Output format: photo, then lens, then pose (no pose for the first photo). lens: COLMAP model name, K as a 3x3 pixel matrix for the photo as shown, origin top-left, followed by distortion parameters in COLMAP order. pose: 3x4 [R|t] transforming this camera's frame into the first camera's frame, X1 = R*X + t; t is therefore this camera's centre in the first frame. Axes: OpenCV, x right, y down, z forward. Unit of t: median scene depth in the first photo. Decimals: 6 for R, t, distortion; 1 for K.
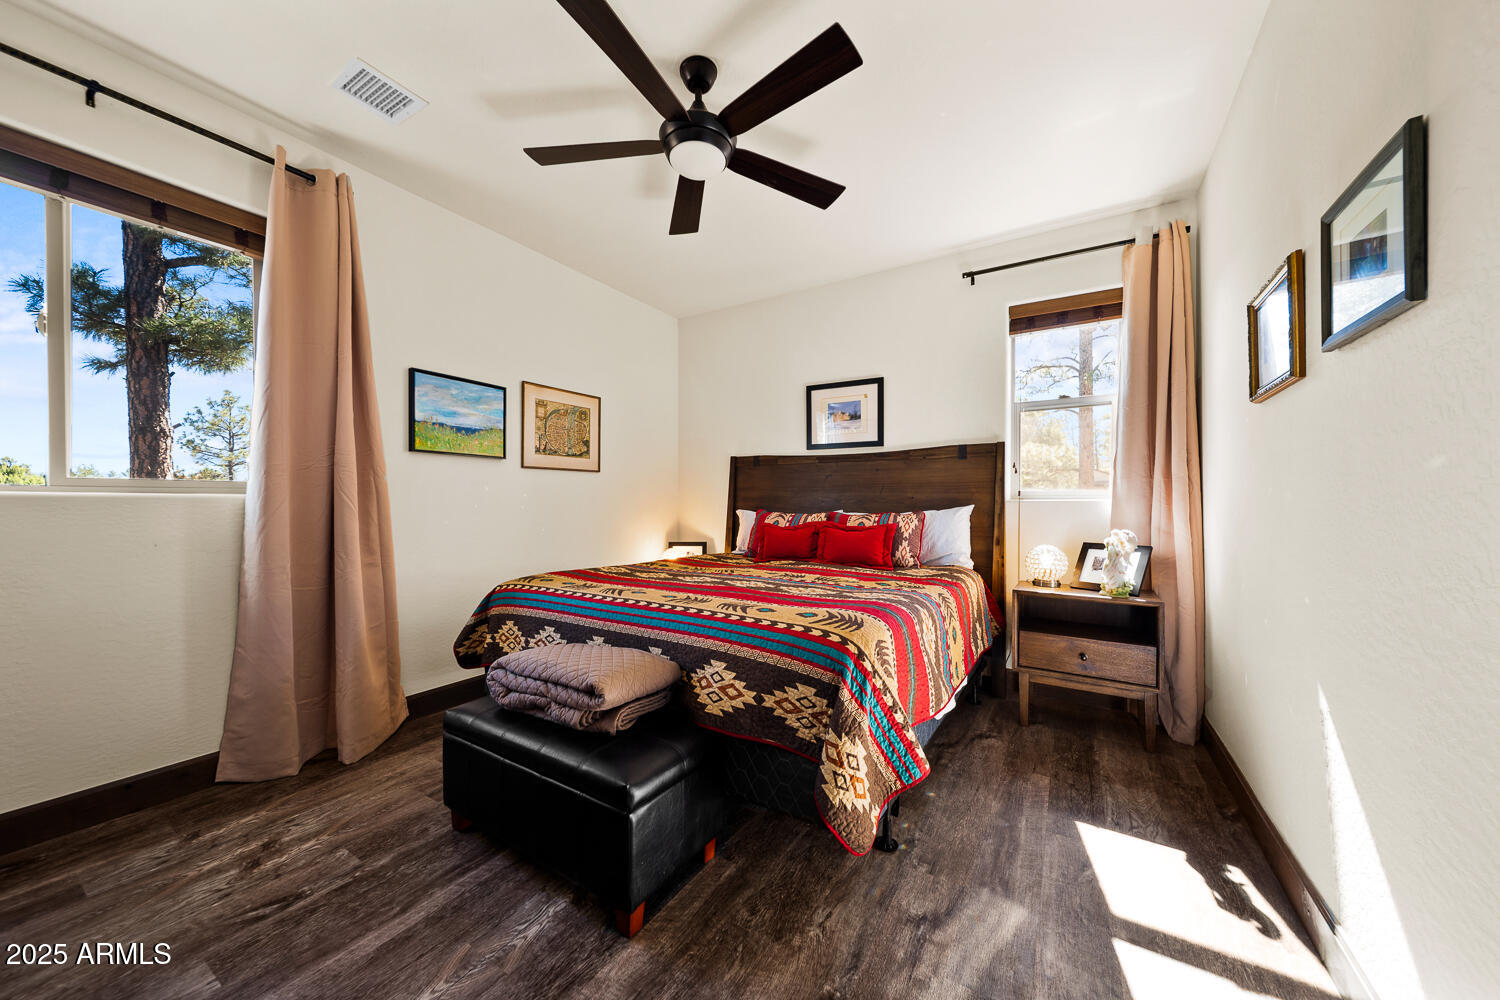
lens RADIAL K [[523.4, 0, 750.9], [0, 523.4, 503.6], [0, 0, 1]] dist [-0.000021, 0.000001]
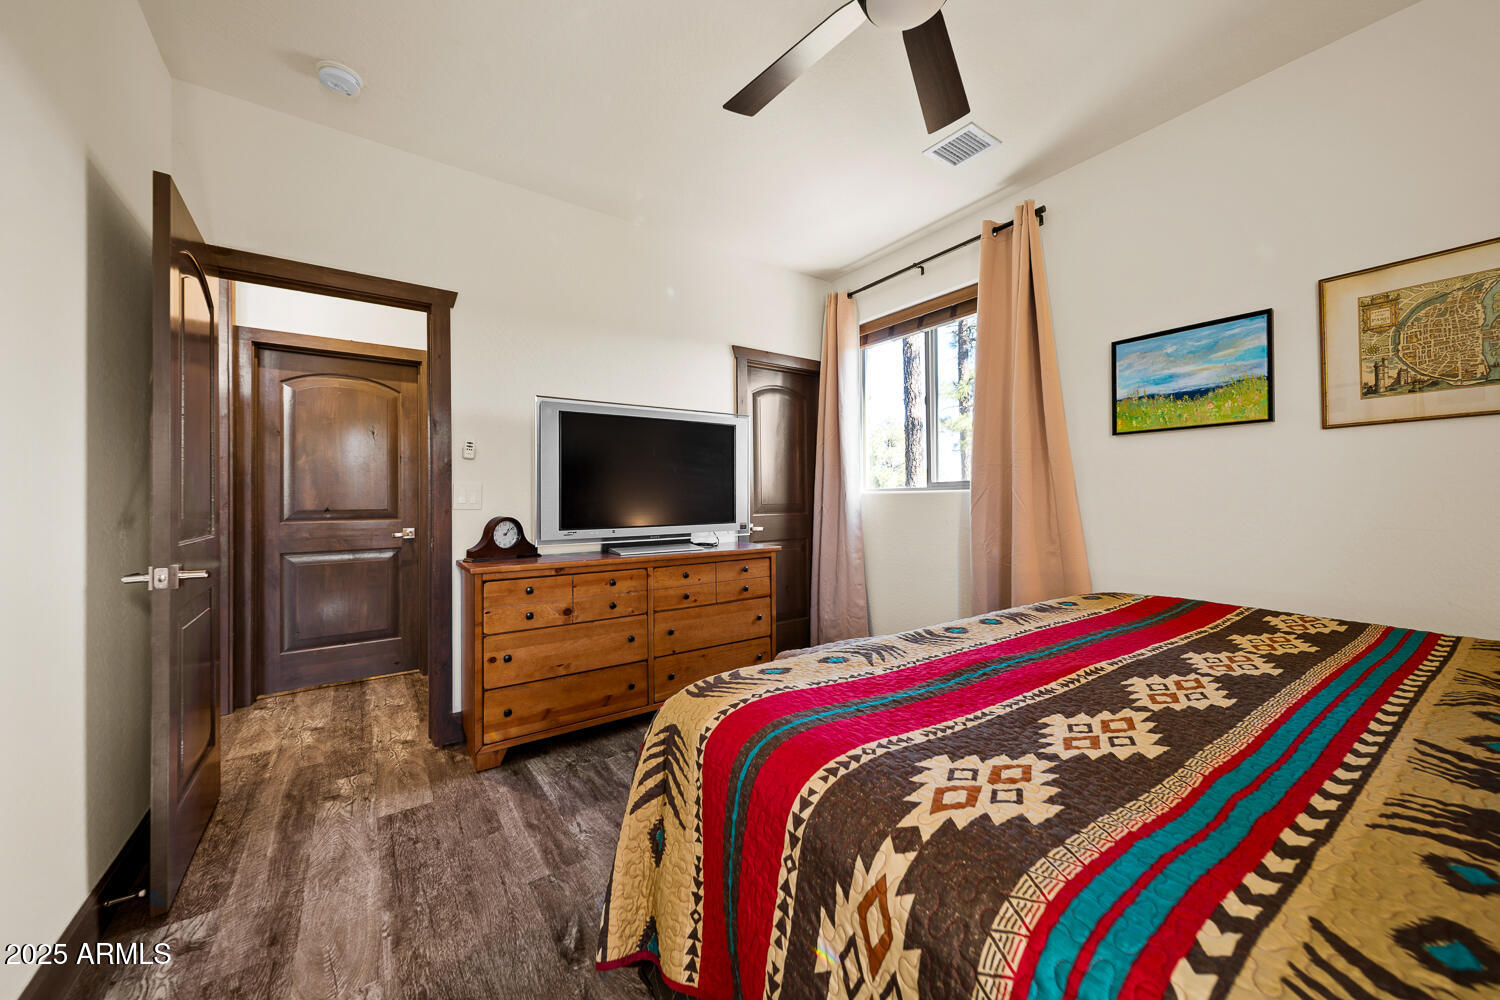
lens RADIAL K [[564.7, 0, 750.9], [0, 564.7, 502.5], [0, 0, 1]] dist [0.000194, 0.000004]
pose [[-0.388763, -0.006503, -0.921315, 0.435913], [0.007337, 0.999922, -0.010154, 0.017776], [0.921309, -0.010707, -0.388684, 0.724459]]
